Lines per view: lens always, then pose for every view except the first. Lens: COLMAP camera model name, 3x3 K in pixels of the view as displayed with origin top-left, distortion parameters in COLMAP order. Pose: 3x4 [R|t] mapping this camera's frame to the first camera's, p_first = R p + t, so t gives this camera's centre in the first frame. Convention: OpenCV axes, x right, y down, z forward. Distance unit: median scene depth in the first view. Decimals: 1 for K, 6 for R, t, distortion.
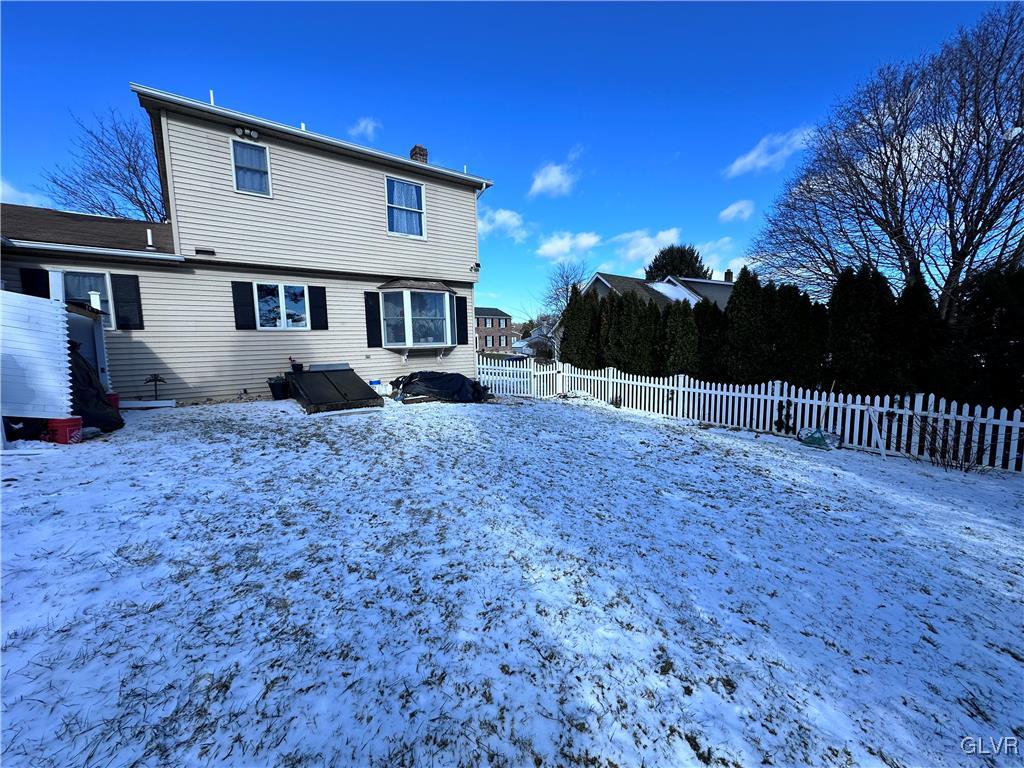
lens RADIAL K [[407.5, 0, 512.0], [0, 407.5, 384.0], [0, 0, 1]] dist [-0.003934, 0.000359]
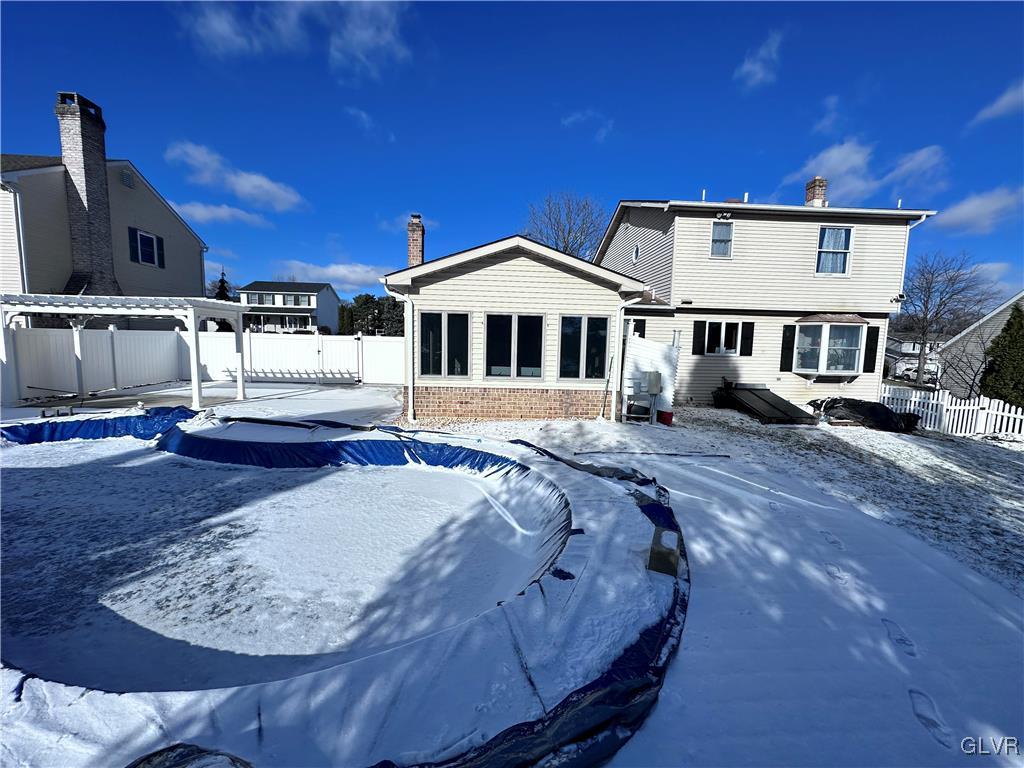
lens RADIAL K [[407.5, 0, 512.0], [0, 407.5, 384.0], [0, 0, 1]] dist [-0.003934, 0.000359]
pose [[0.810050, 0.100298, -0.577719, -0.299466], [-0.099684, 0.994476, 0.032879, -0.014216], [0.577825, 0.030956, 0.815573, -0.422164]]
